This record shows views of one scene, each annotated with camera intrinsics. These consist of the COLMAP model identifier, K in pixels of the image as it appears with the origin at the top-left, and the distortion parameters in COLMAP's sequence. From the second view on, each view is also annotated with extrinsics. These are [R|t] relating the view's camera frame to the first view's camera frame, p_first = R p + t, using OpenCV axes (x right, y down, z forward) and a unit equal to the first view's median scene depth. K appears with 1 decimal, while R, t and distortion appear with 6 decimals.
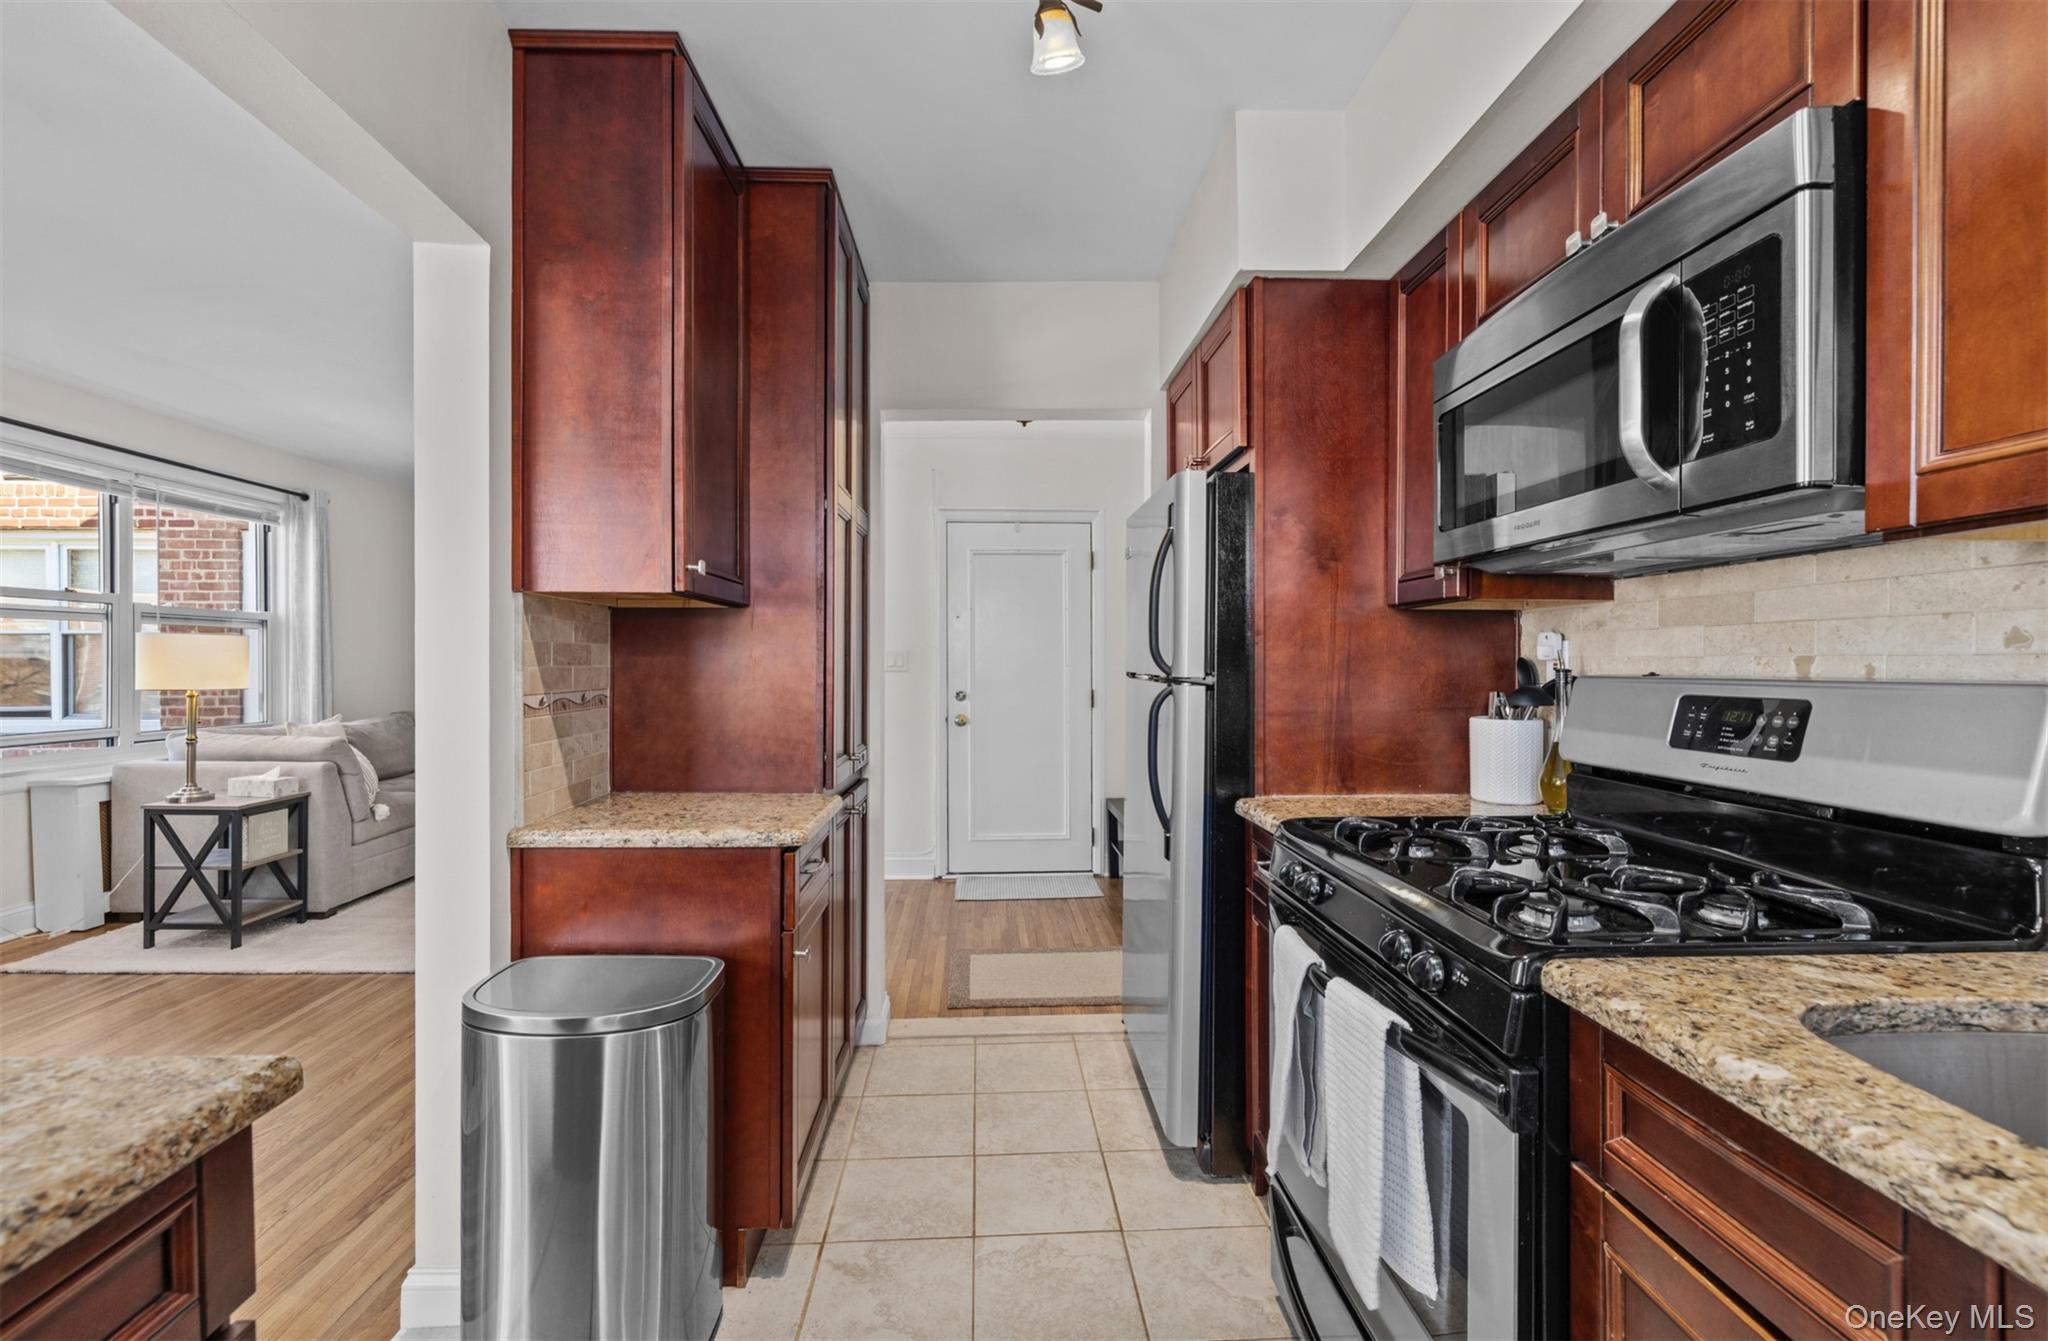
lens RADIAL K [[844.2, 0, 1015.9], [0, 844.2, 671.5], [0, 0, 1]] dist [-0.004479, -0.000181]
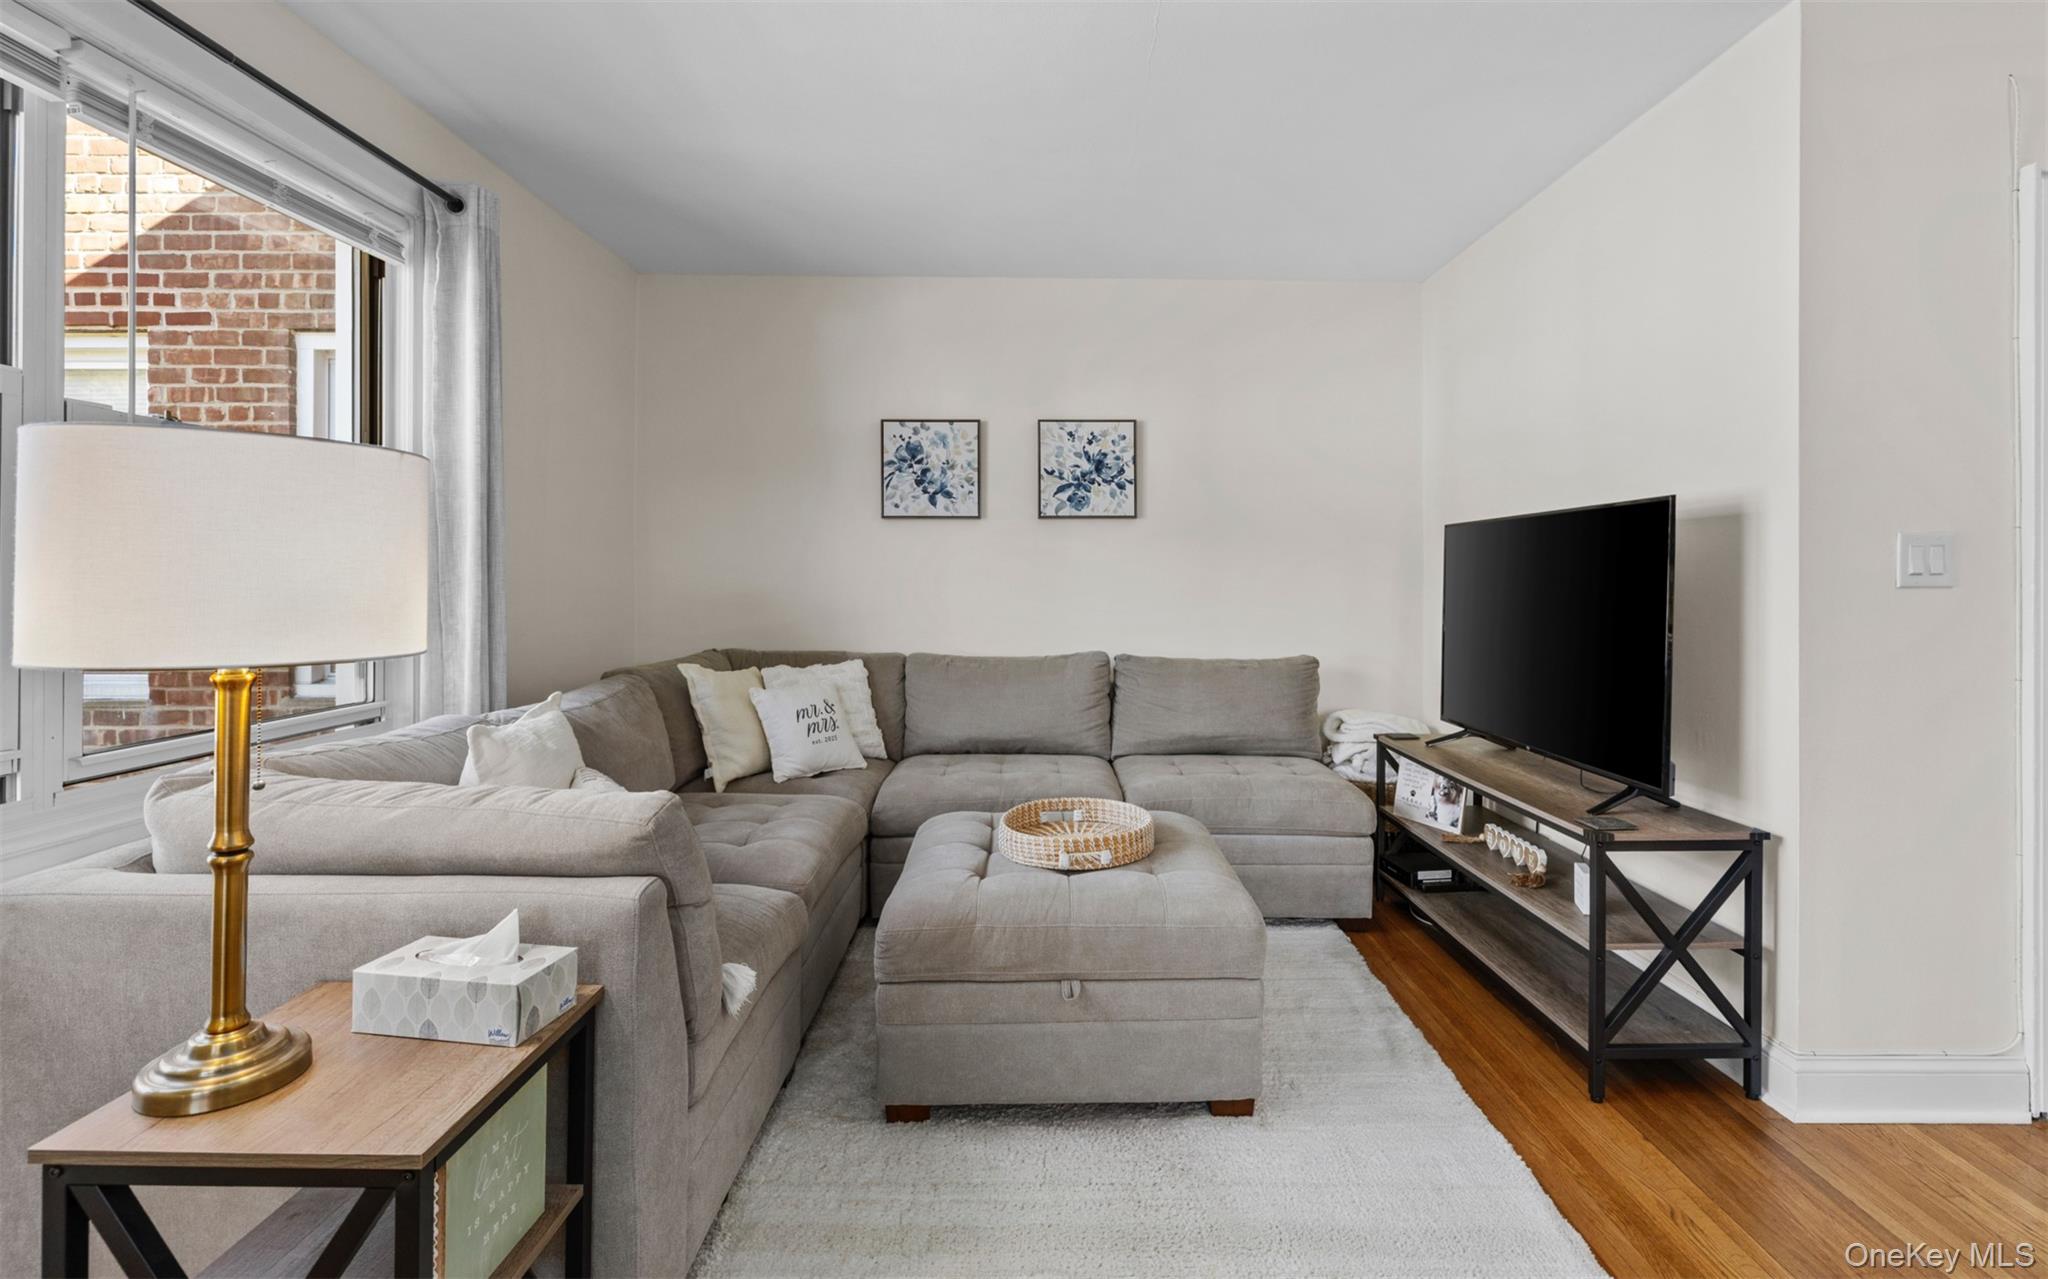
lens RADIAL K [[897.7, 0, 1010.4], [0, 897.7, 574.7], [0, 0, 1]] dist [0.001317, -0.000816]
pose [[0.999294, -0.002348, -0.037490, -0.529706], [0.001933, 0.999936, -0.011103, -0.001085], [0.037514, 0.011022, 0.999235, 0.530192]]
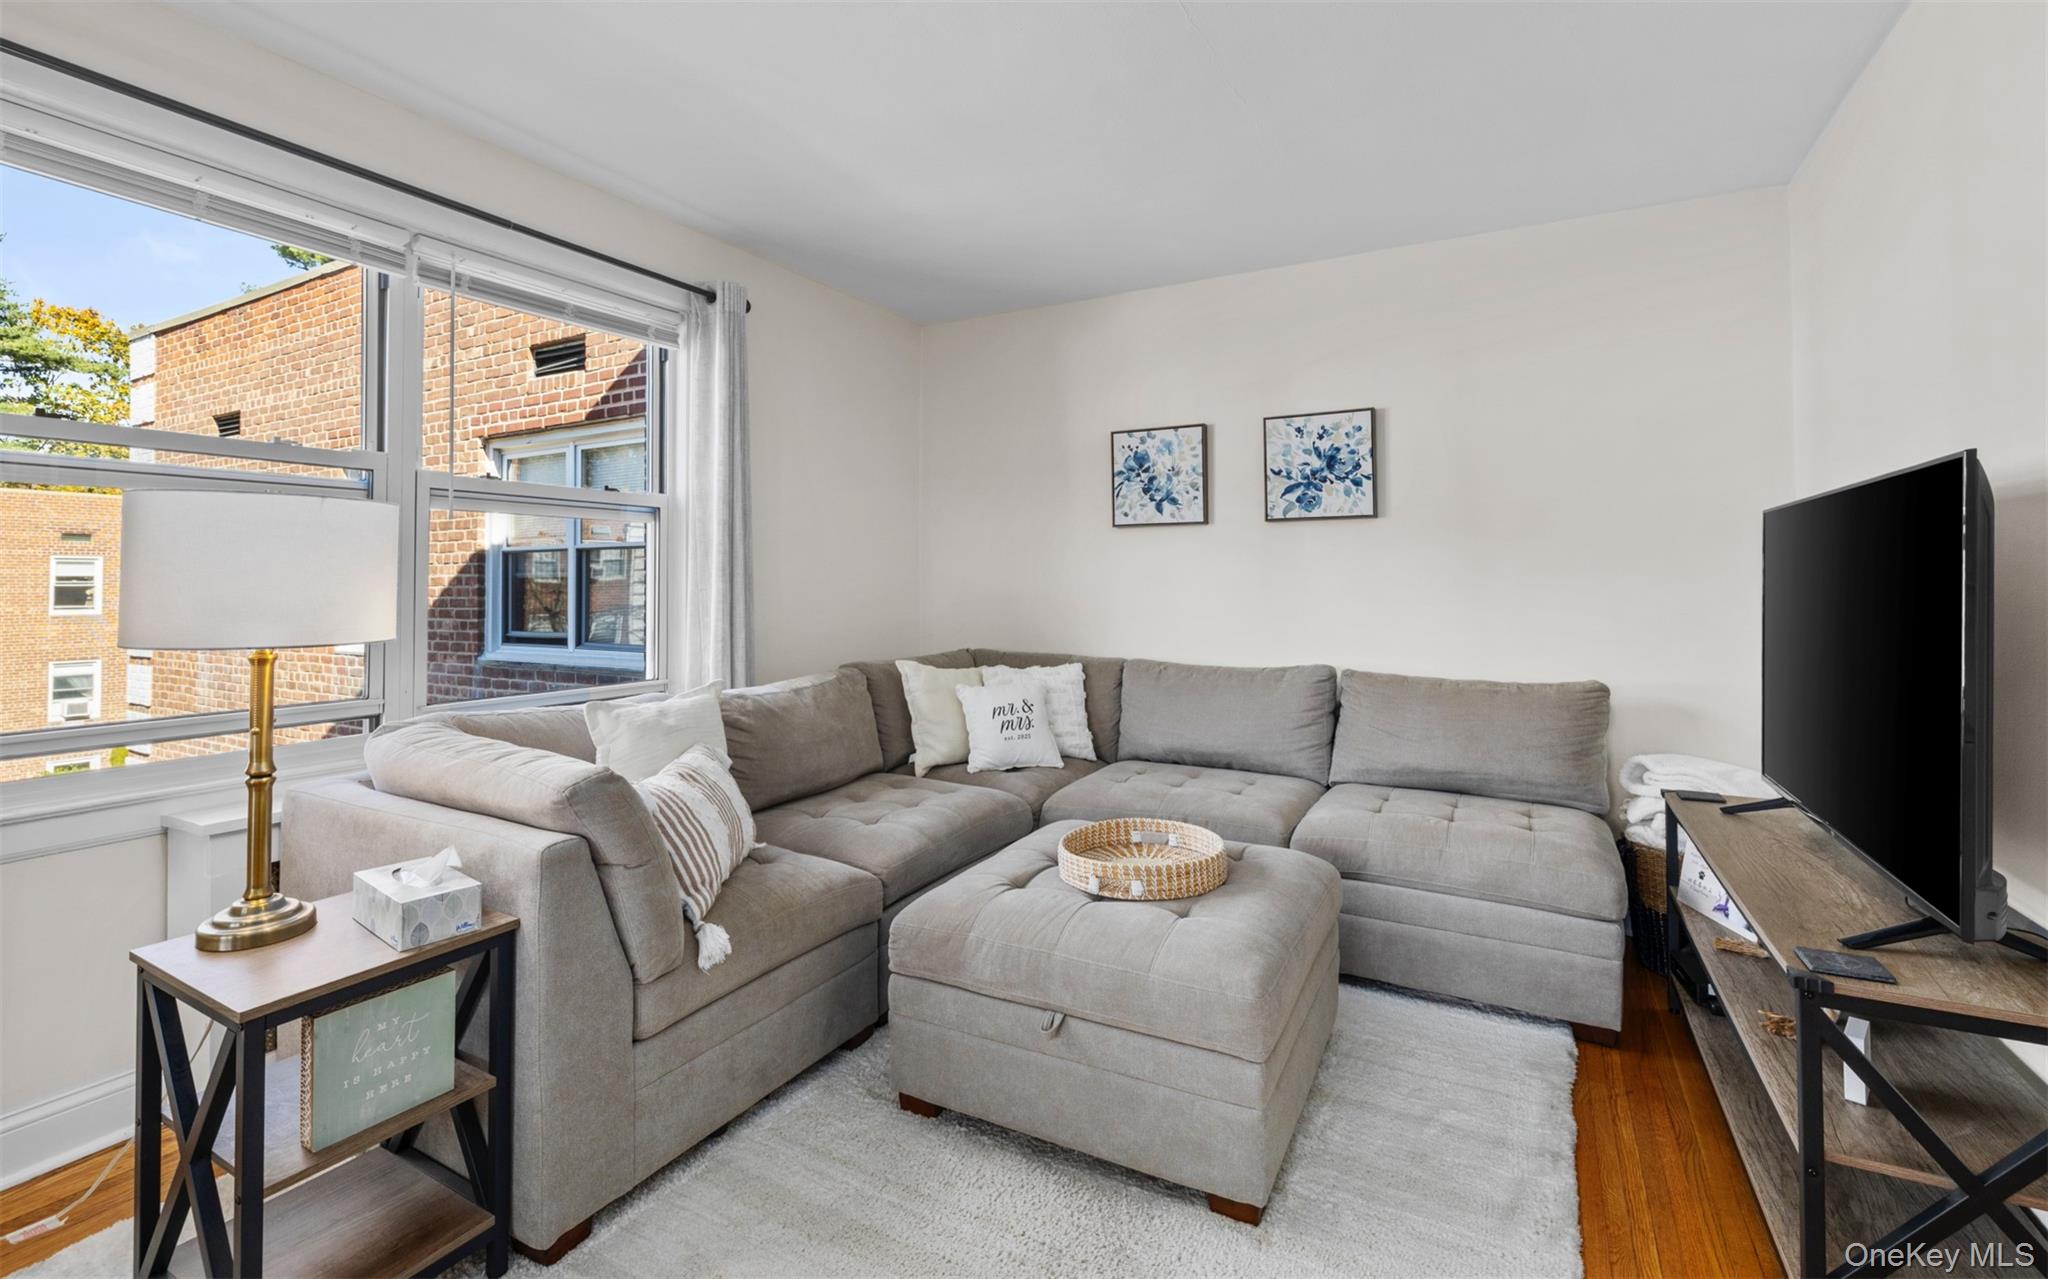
lens RADIAL K [[848.7, 0, 1055.4], [0, 848.7, 562.4], [0, 0, 1]] dist [-0.002711, 0.001659]
pose [[0.864346, -0.017634, -0.502588, -0.343785], [0.000896, 0.999437, -0.033527, -0.001822], [0.502896, 0.028529, 0.863876, 0.615876]]
